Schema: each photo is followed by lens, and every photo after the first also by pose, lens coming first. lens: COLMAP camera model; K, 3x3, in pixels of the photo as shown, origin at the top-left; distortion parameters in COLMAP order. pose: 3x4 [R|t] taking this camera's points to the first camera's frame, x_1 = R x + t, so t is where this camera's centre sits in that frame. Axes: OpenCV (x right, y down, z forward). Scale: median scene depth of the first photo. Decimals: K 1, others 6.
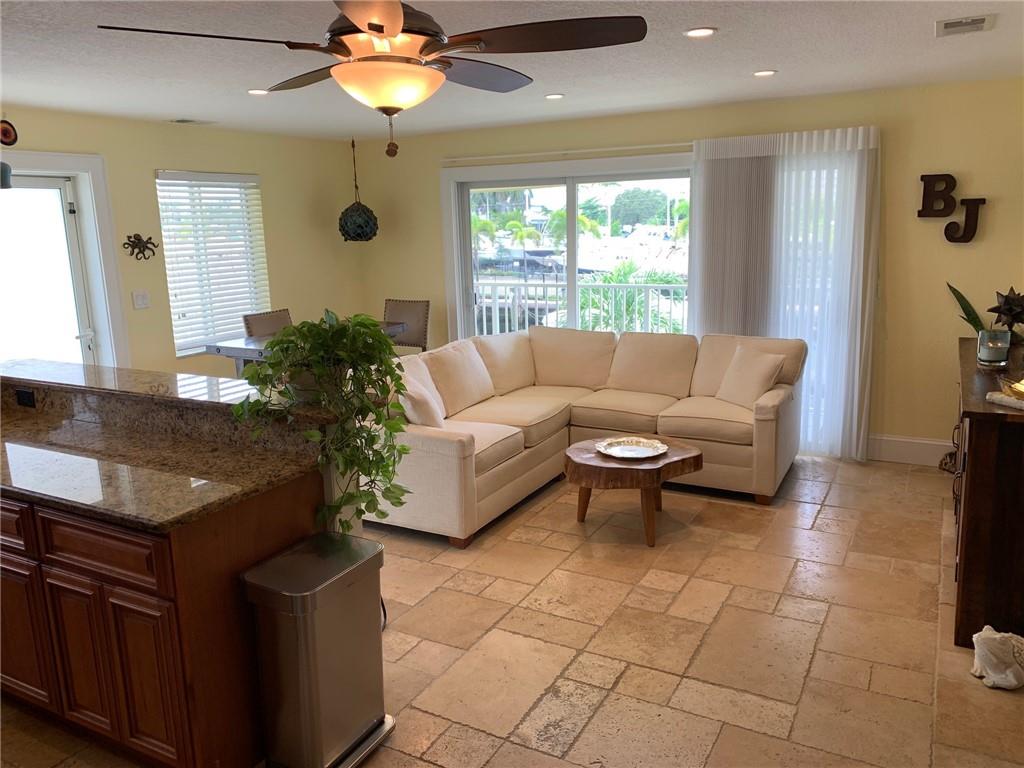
lens RADIAL K [[778.1, 0, 512.0], [0, 778.1, 384.0], [0, 0, 1]] dist [0.039044, -0.009539]
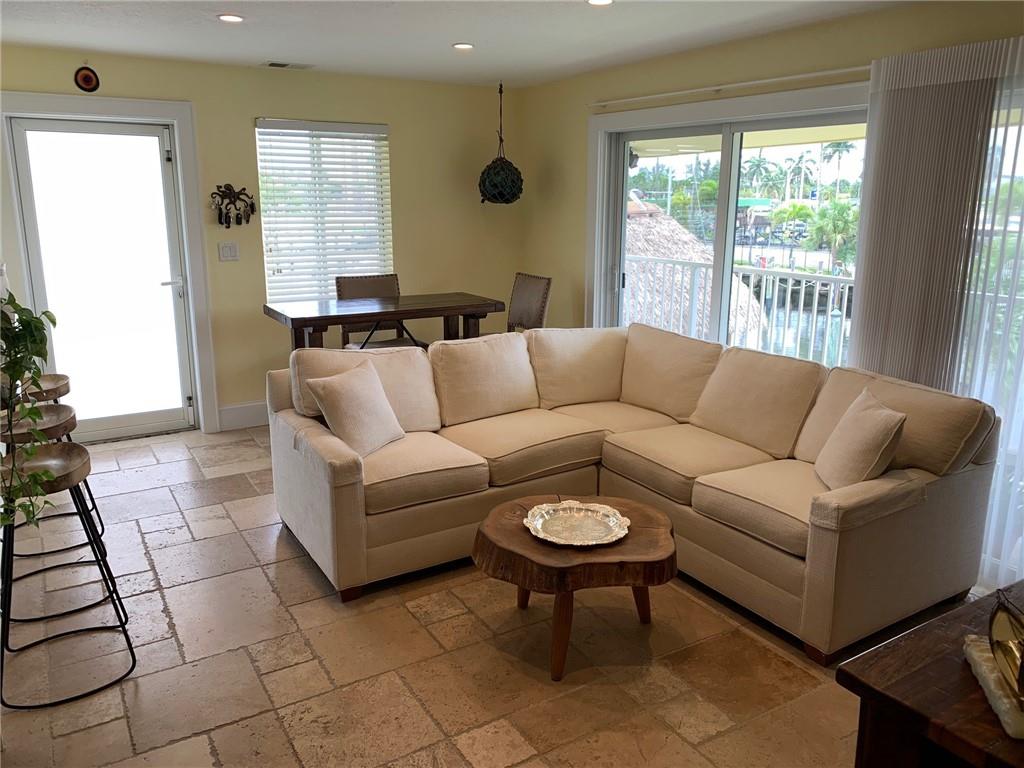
lens RADIAL K [[781.9, 0, 512.0], [0, 781.9, 384.0], [0, 0, 1]] dist [0.002658, 0.009086]
pose [[0.869597, 0.151228, -0.470033, 0.323496], [-0.133816, 0.988498, 0.070468, -0.060880], [0.475283, 0.001619, 0.879832, 0.311319]]
